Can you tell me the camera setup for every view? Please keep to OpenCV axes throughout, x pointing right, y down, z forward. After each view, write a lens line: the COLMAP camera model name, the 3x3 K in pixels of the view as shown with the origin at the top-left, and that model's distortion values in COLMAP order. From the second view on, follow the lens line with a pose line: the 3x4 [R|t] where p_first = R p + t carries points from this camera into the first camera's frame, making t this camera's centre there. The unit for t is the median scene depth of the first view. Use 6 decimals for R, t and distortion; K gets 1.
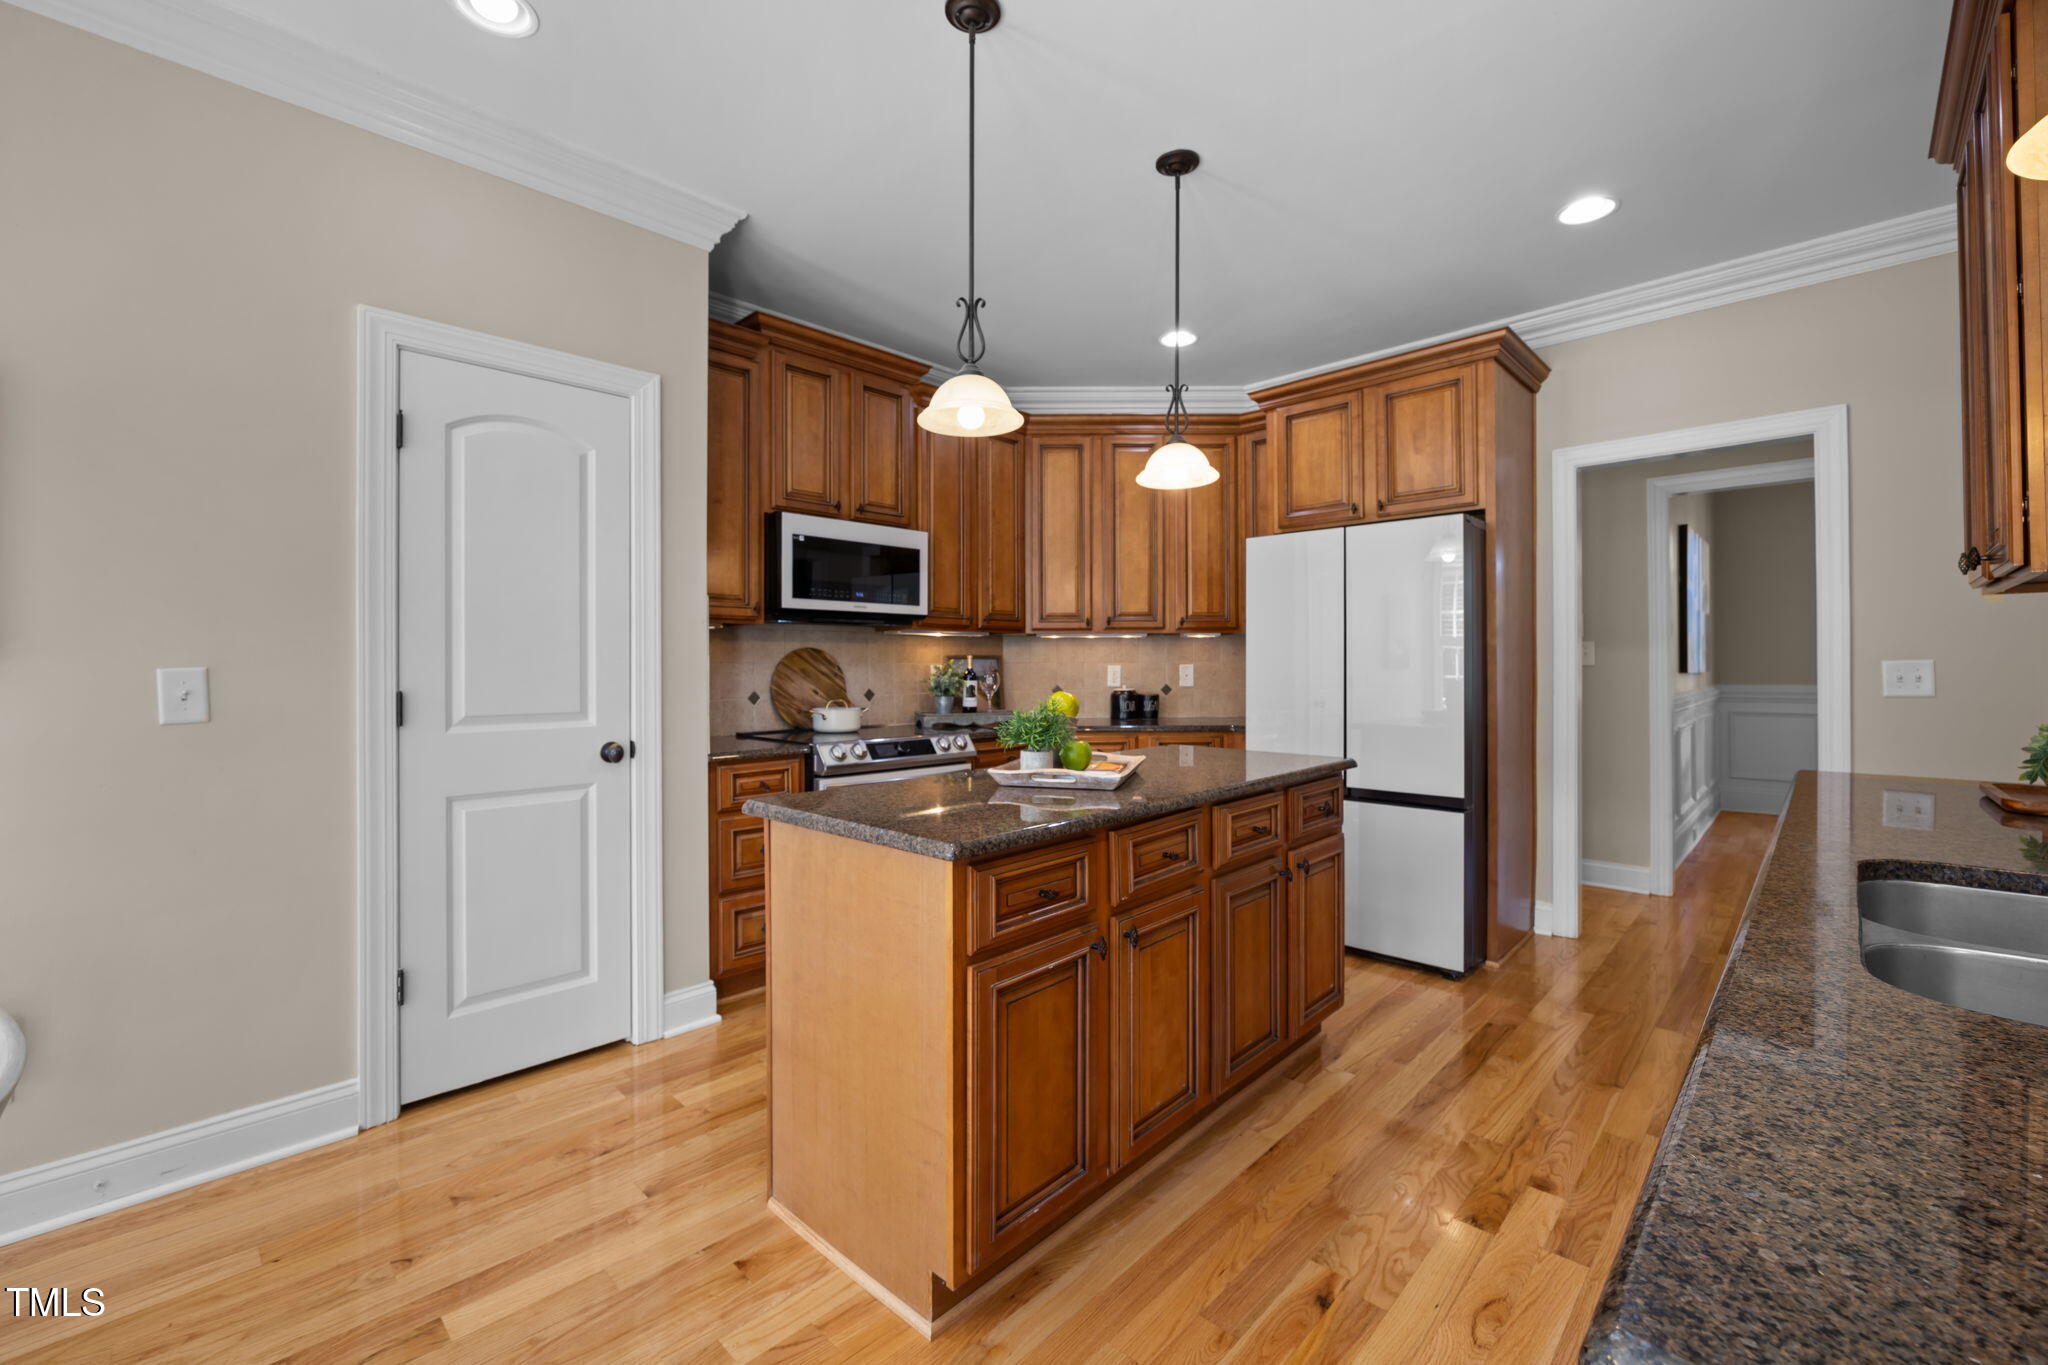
lens RADIAL K [[834.4, 0, 1016.2], [0, 834.4, 667.0], [0, 0, 1]] dist [-0.014110, -0.000111]
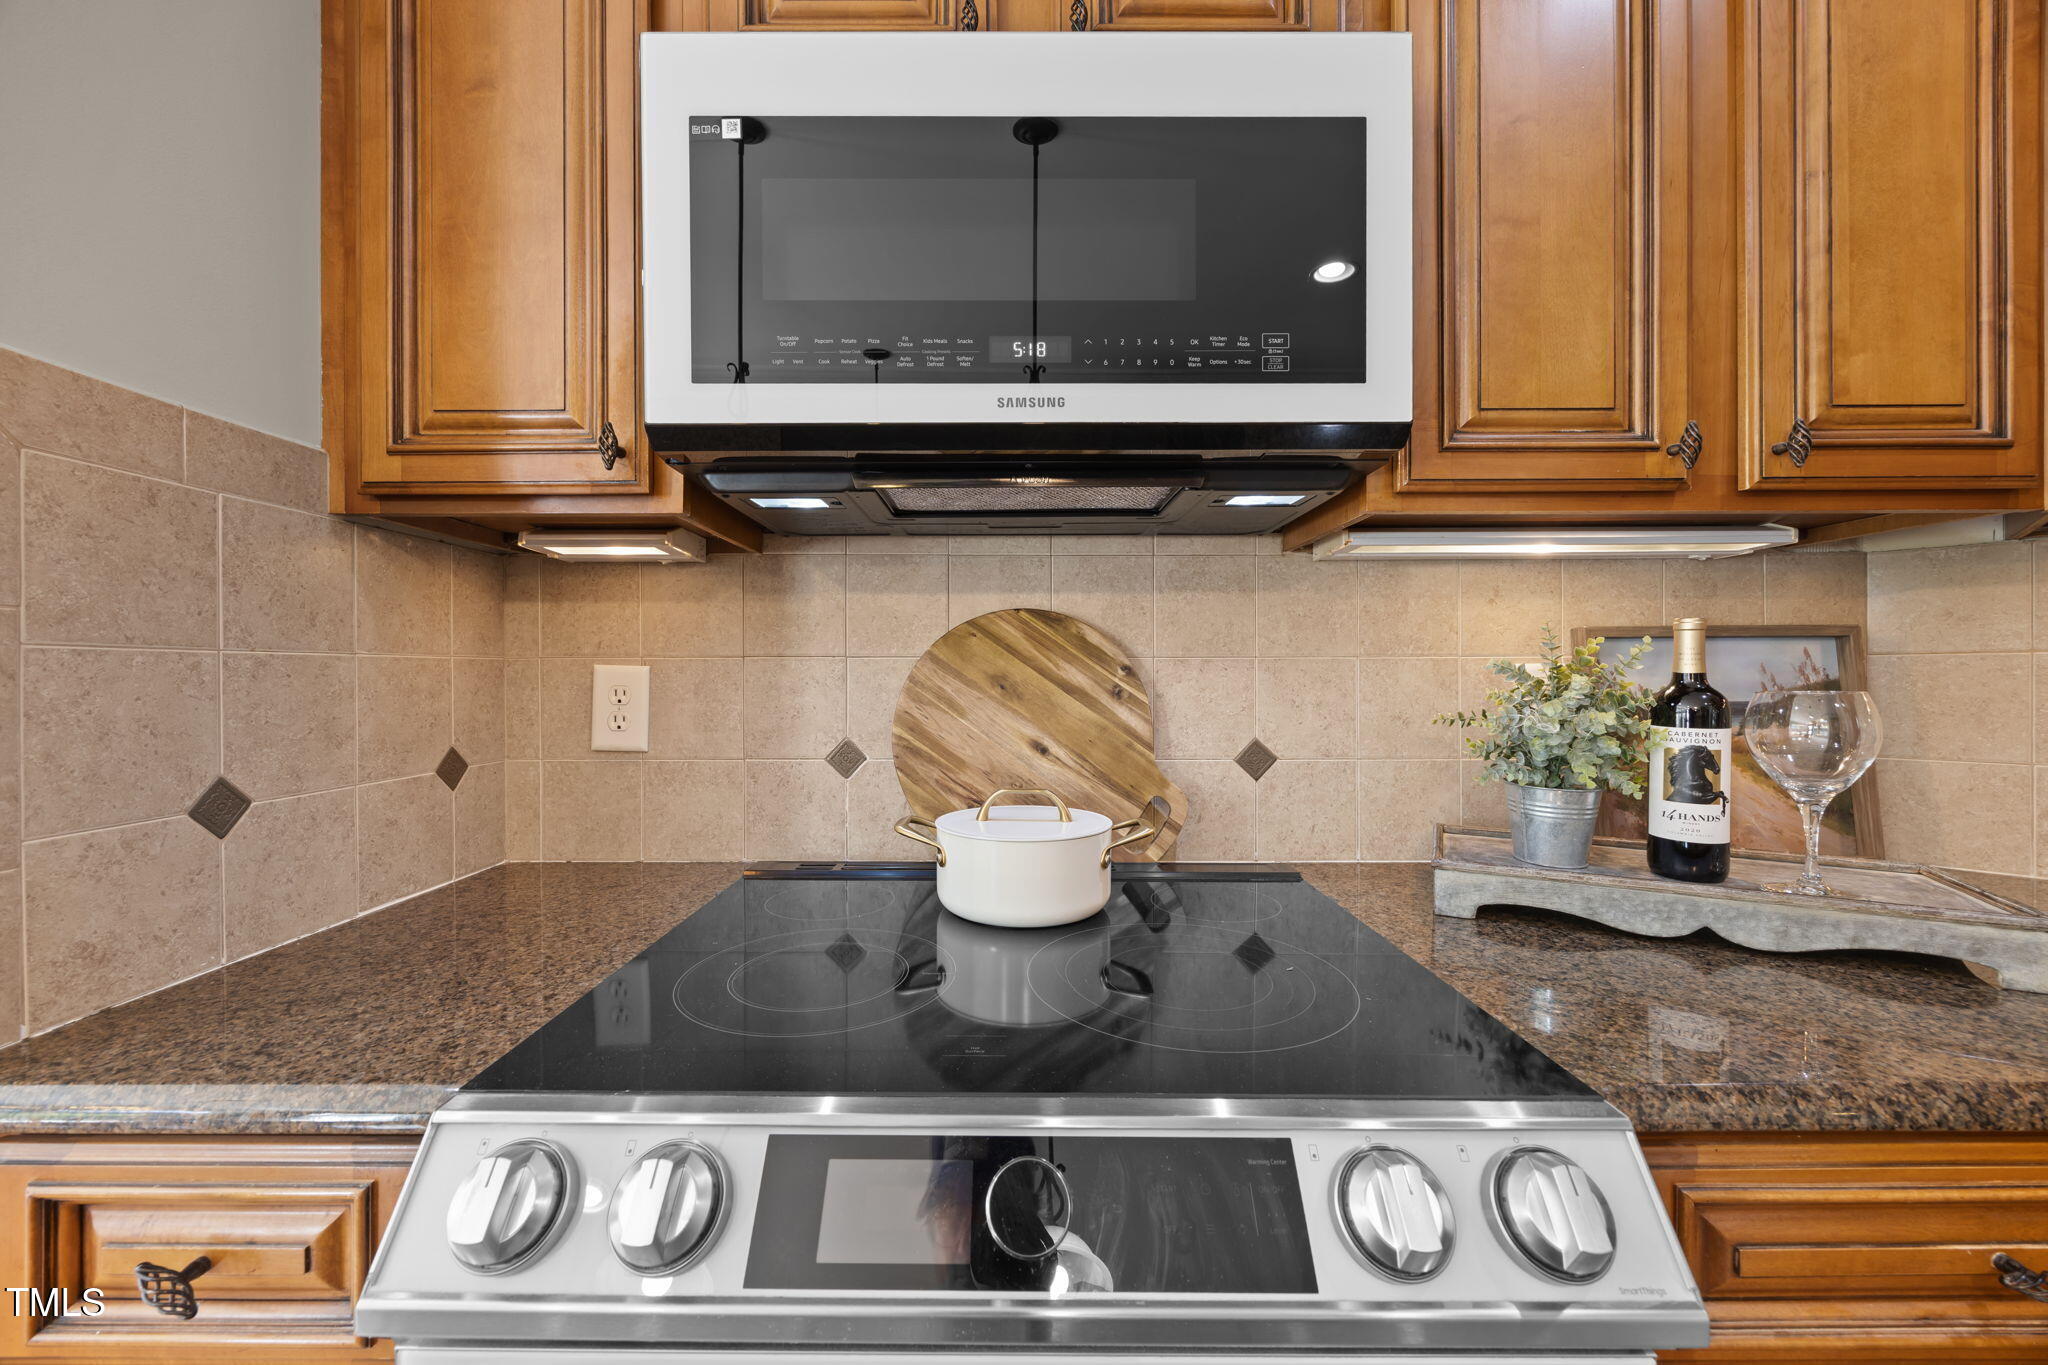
lens RADIAL K [[785.2, 0, 1012.6], [0, 785.2, 677.1], [0, 0, 1]] dist [0.001648, 0.000103]
pose [[0.700262, 0.001383, -0.713885, -0.036535], [-0.000755, 0.999999, 0.001197, 0.002945], [0.713886, -0.000299, 0.700262, 0.829947]]
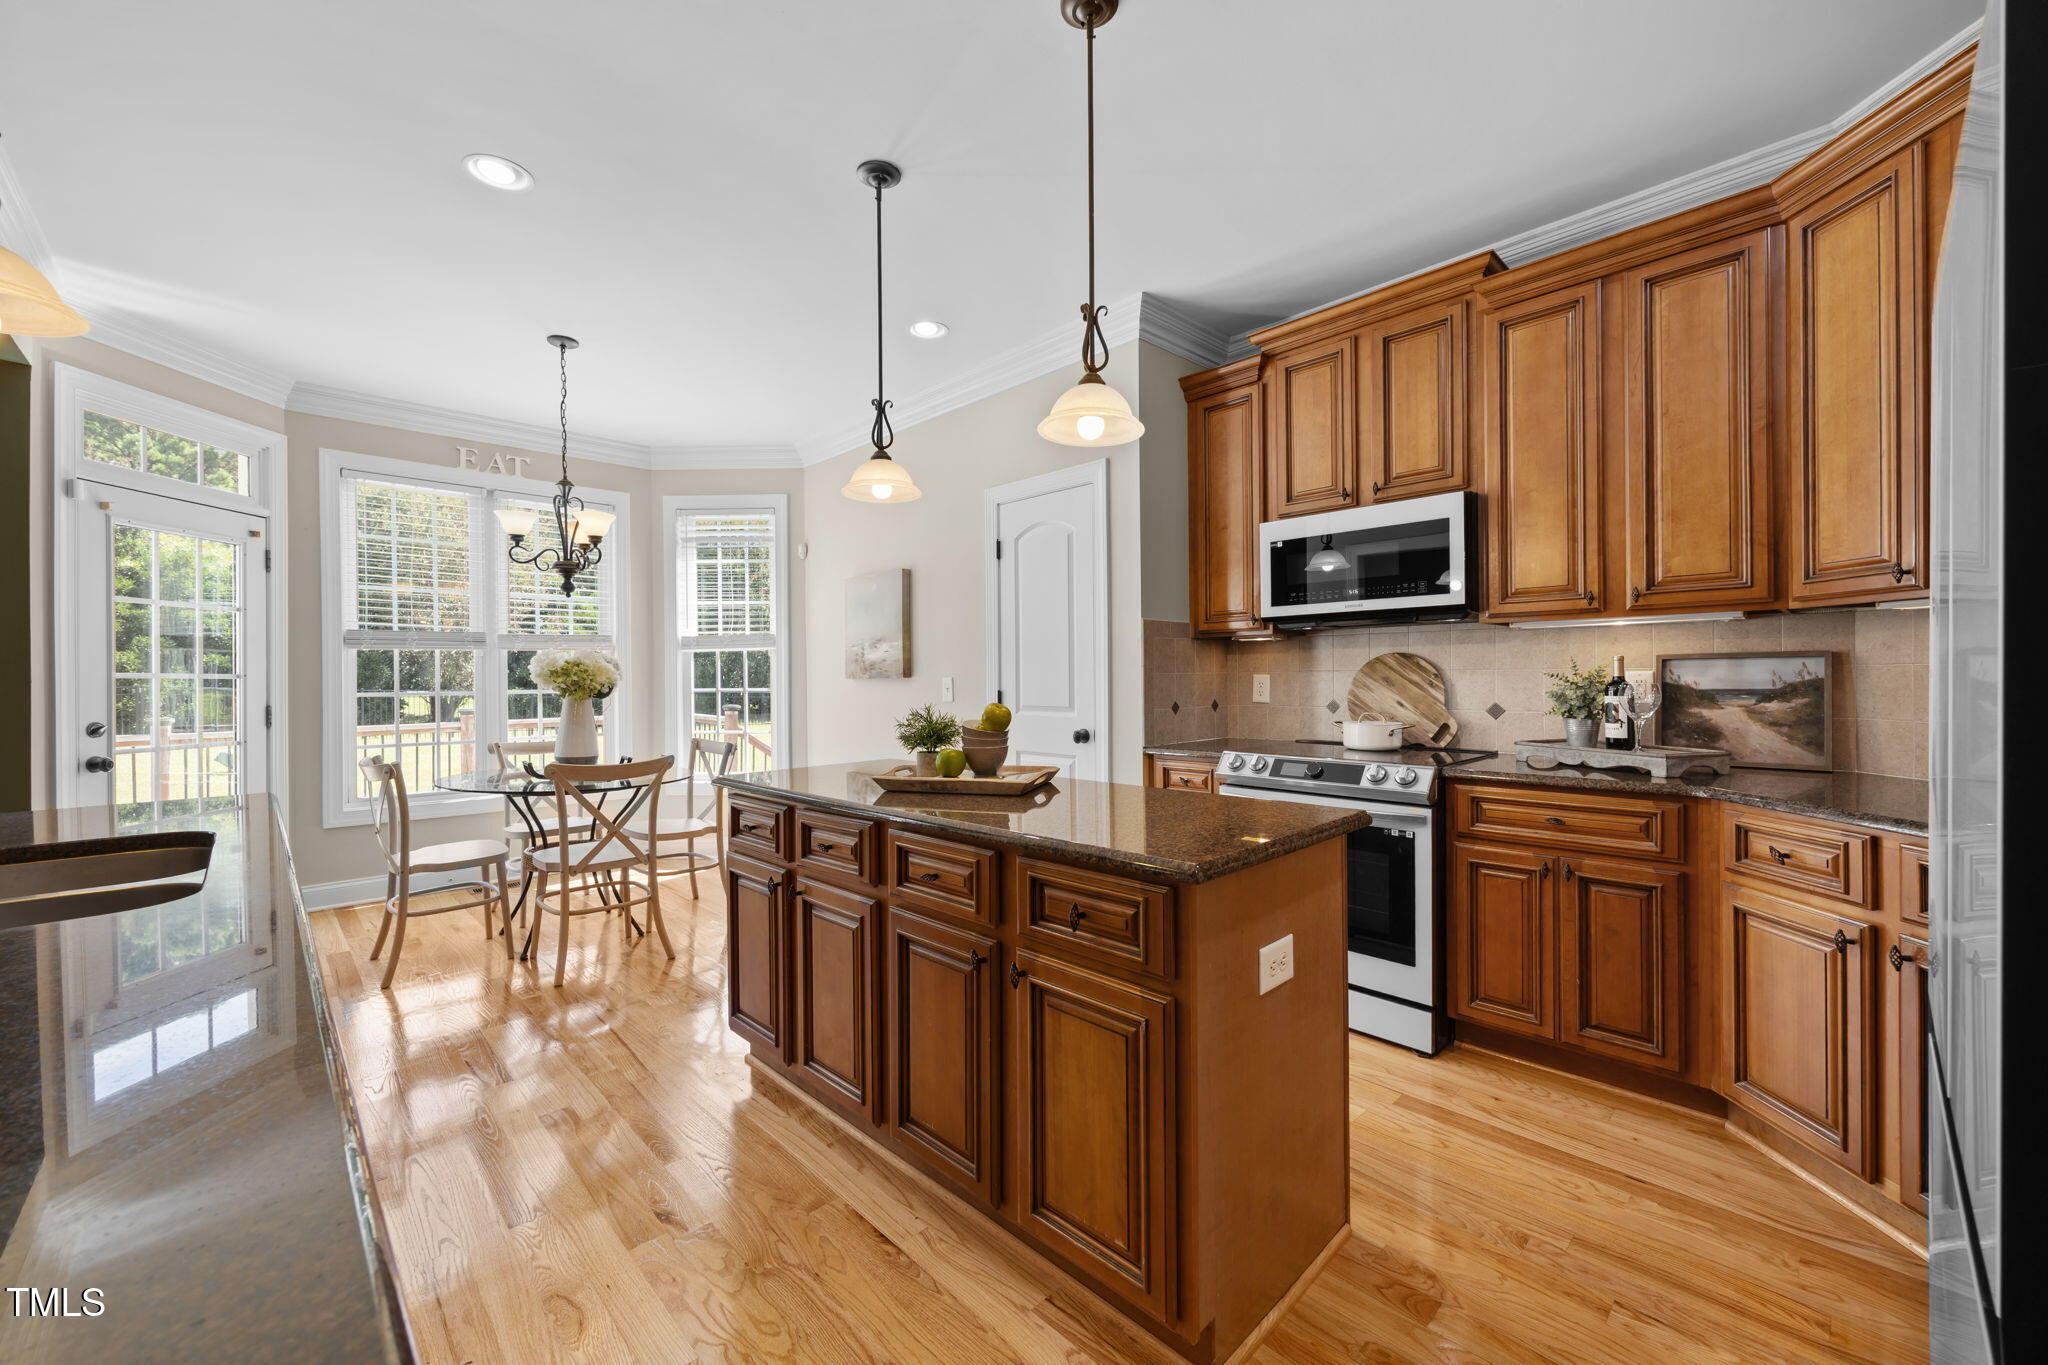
lens RADIAL K [[807.3, 0, 1020.2], [0, 807.3, 679.5], [0, 0, 1]] dist [0.001953, 0.000020]
pose [[-0.023951, 0.004231, -0.999704, 0.648214], [0.005413, 0.999977, 0.004103, -0.001068], [0.999698, -0.005313, -0.023973, 0.660995]]
